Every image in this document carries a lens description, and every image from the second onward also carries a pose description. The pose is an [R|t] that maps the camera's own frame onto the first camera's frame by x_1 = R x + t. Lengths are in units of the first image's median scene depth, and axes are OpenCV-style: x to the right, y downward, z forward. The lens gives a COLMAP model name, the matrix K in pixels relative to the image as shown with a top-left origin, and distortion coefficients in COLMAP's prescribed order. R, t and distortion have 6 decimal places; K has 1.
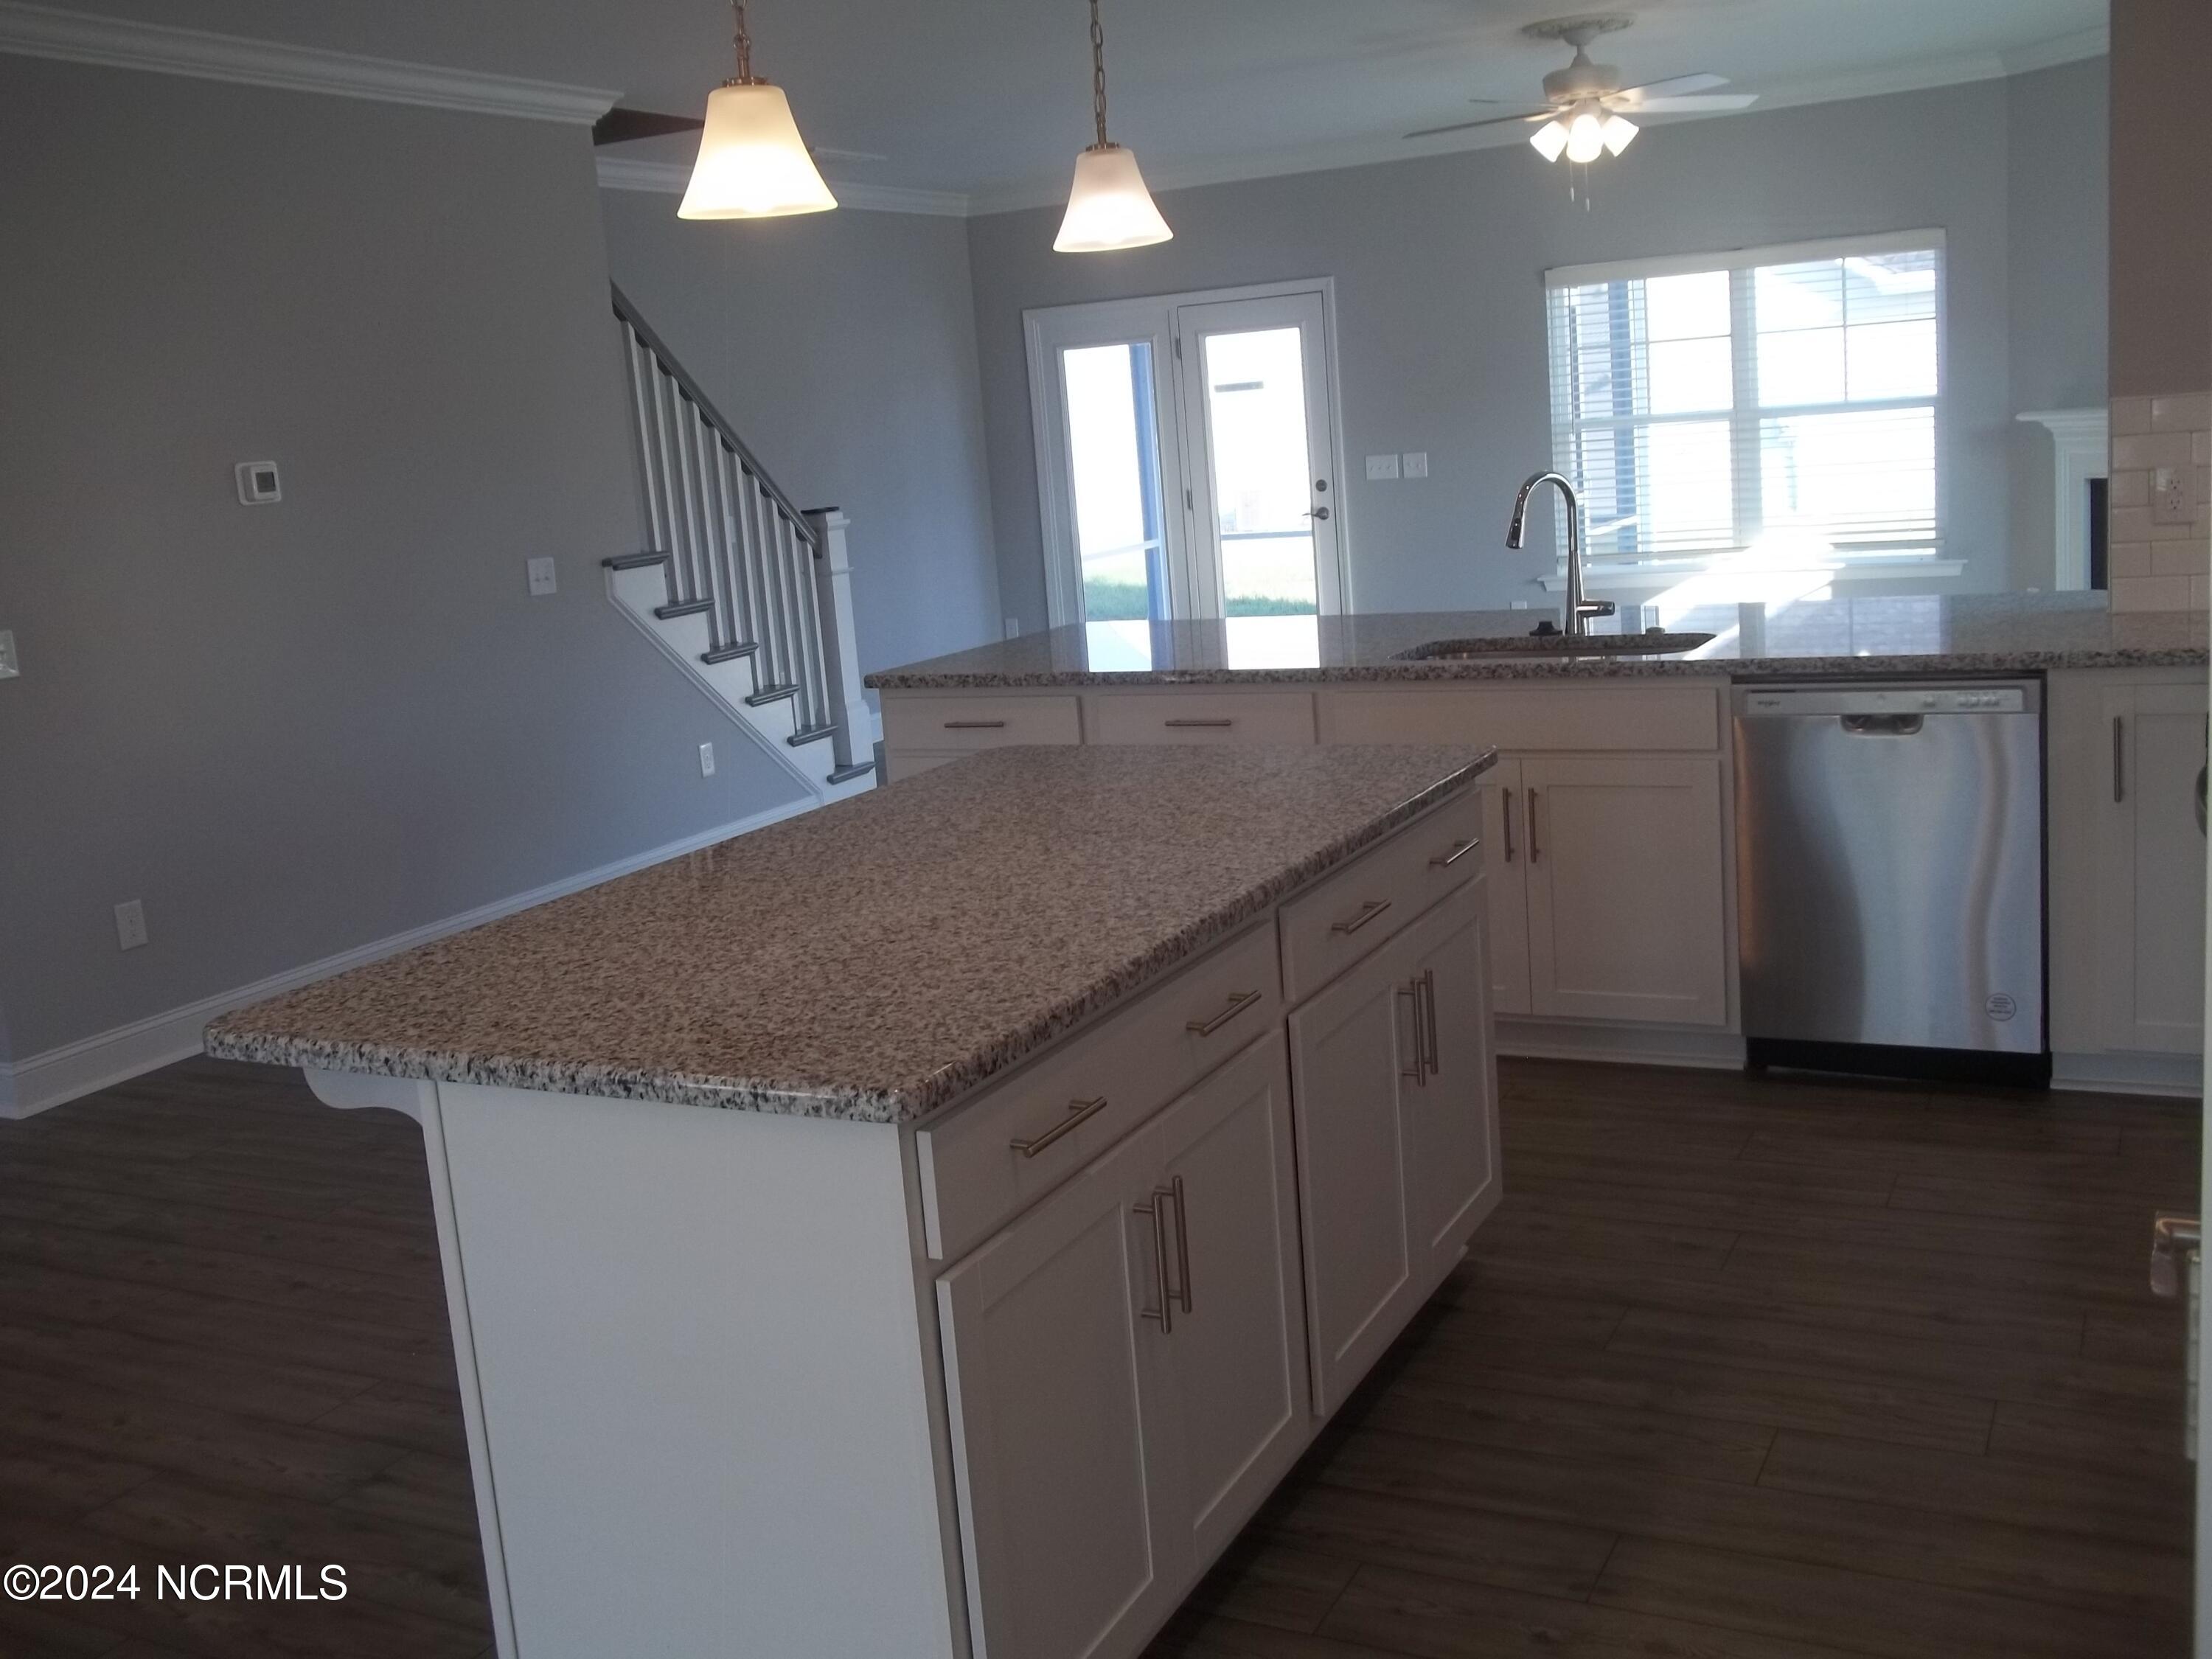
lens RADIAL K [[2131.6, 0, 1115.9], [0, 2131.6, 811.8], [0, 0, 1]] dist [-0.014566, 0.000000]
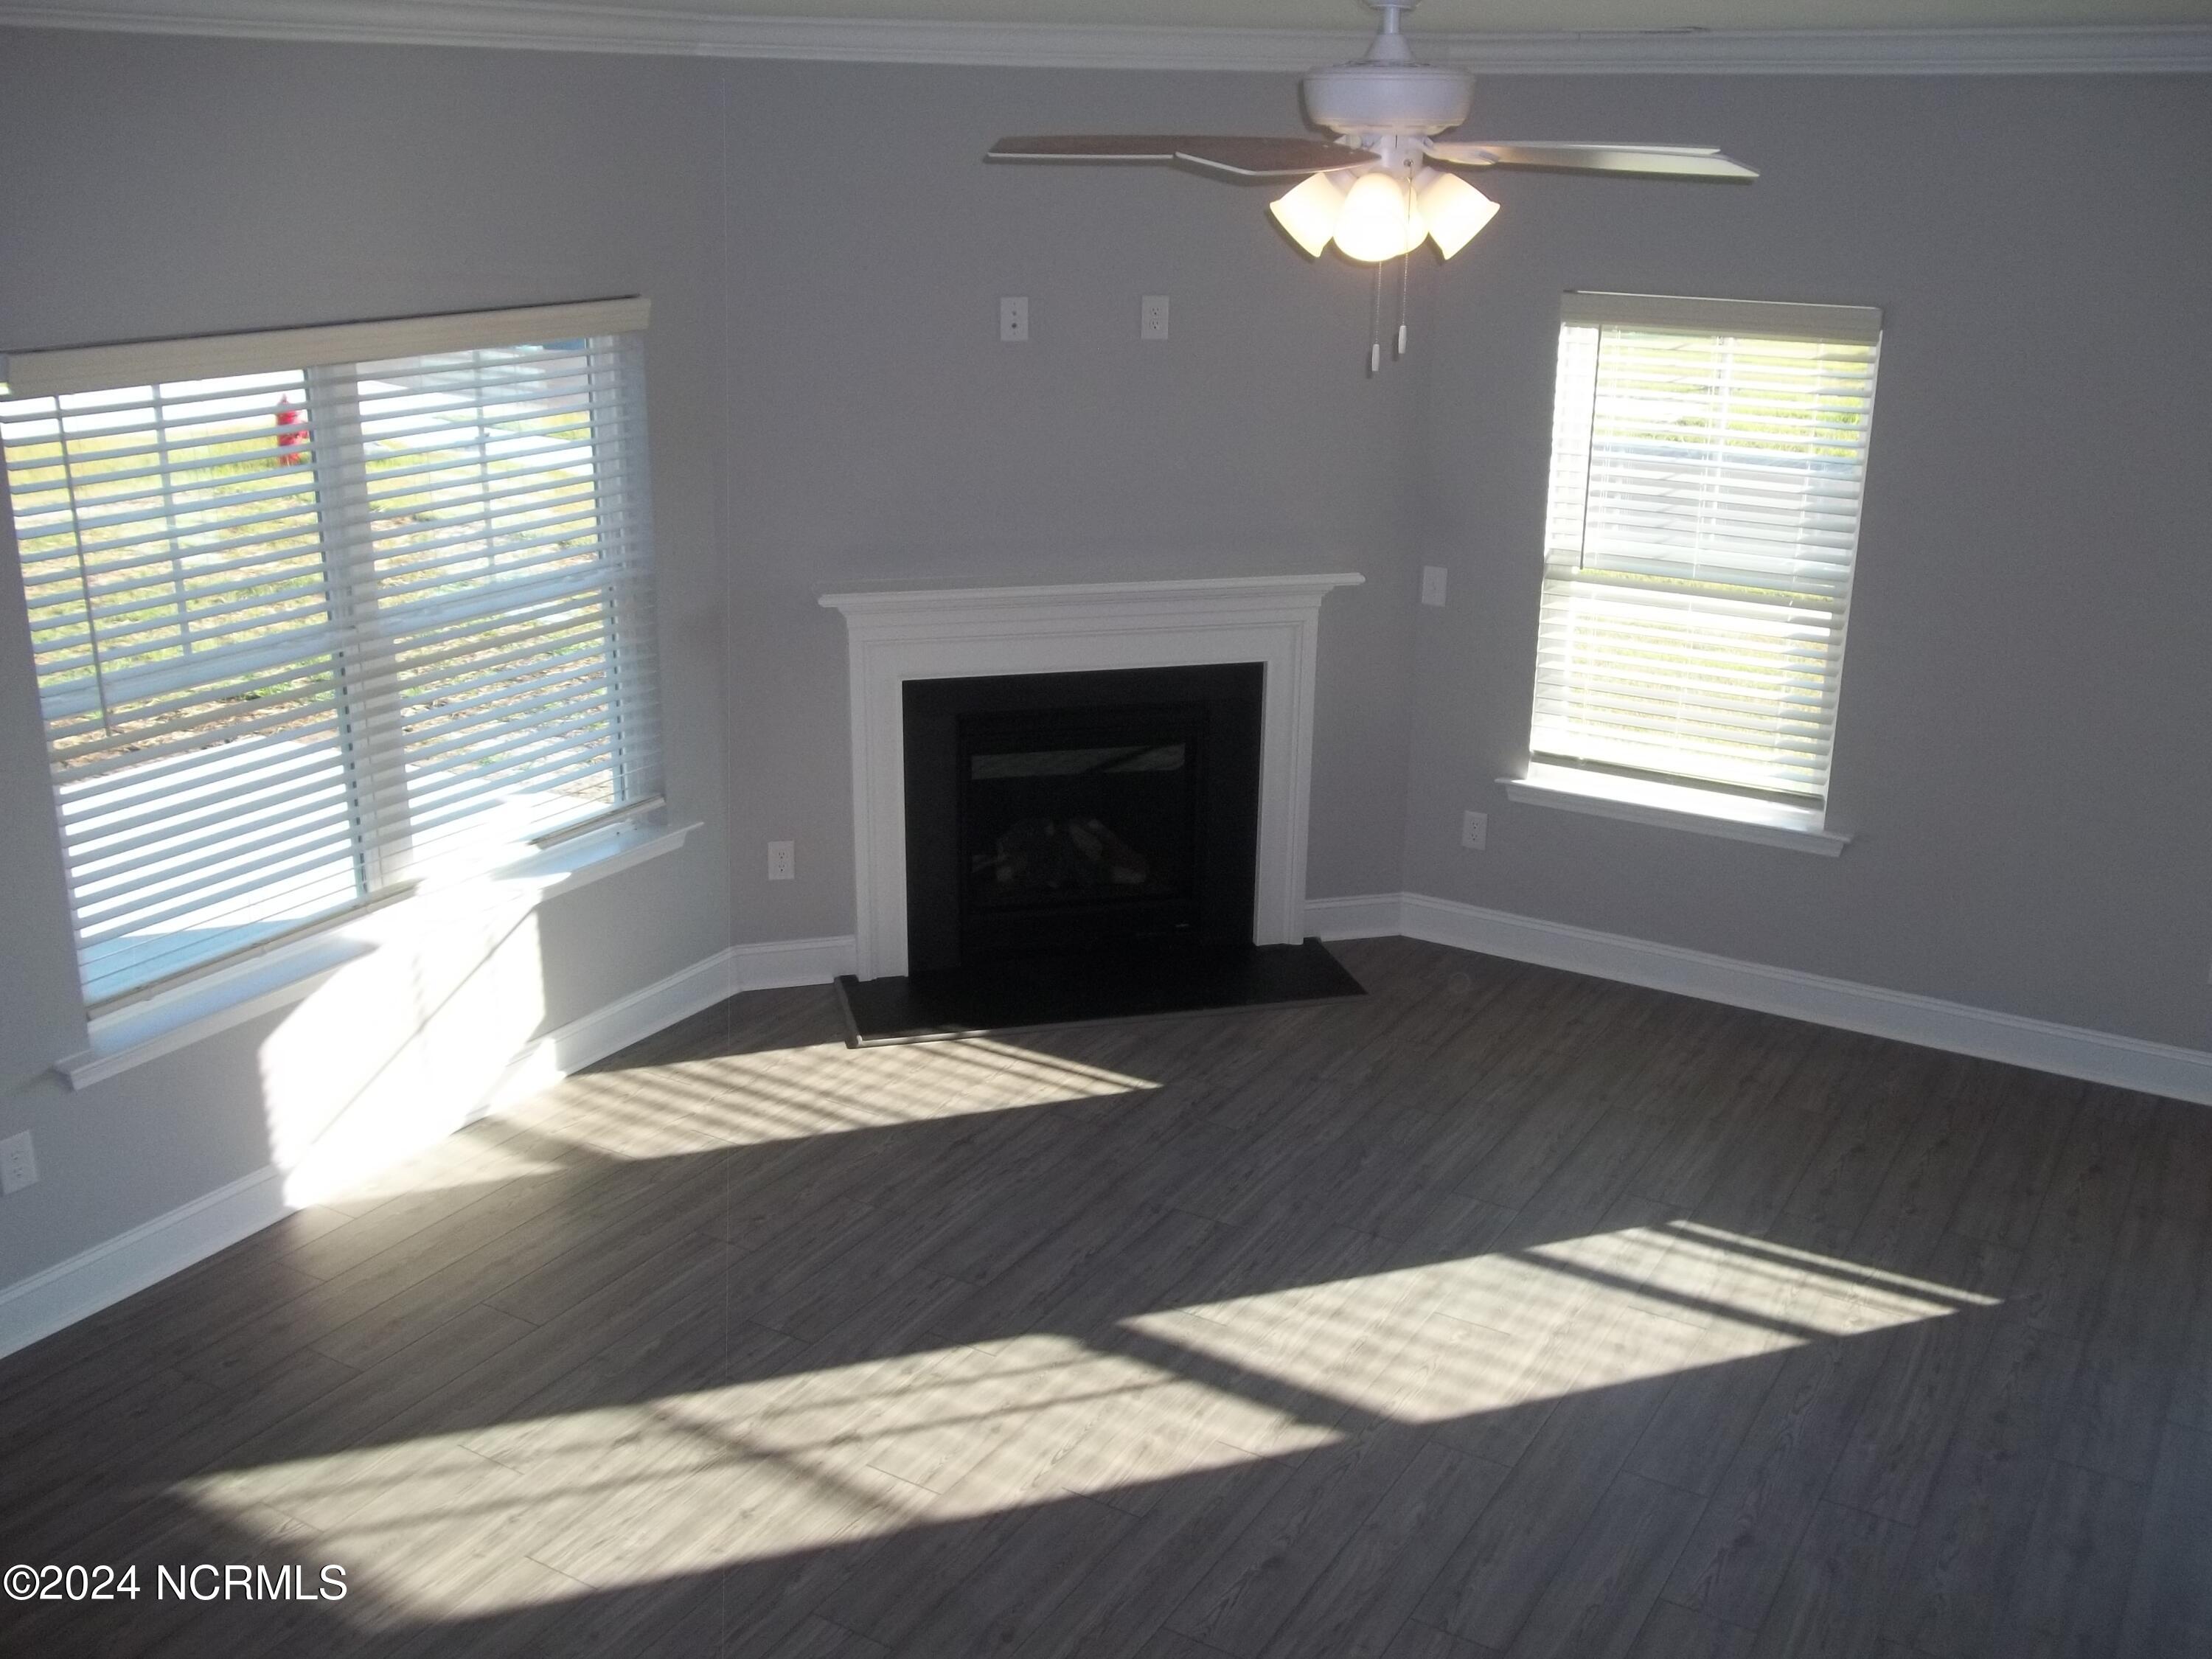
lens RADIAL K [[2131.6, 0, 1109.4], [0, 2131.6, 826.0], [0, 0, 1]] dist [-0.014566, 0.000000]
pose [[0.079857, -0.231019, 0.969667, -0.206809], [0.166510, 0.962197, 0.215526, -0.232956], [-0.982801, 0.144248, 0.115305, 0.802483]]
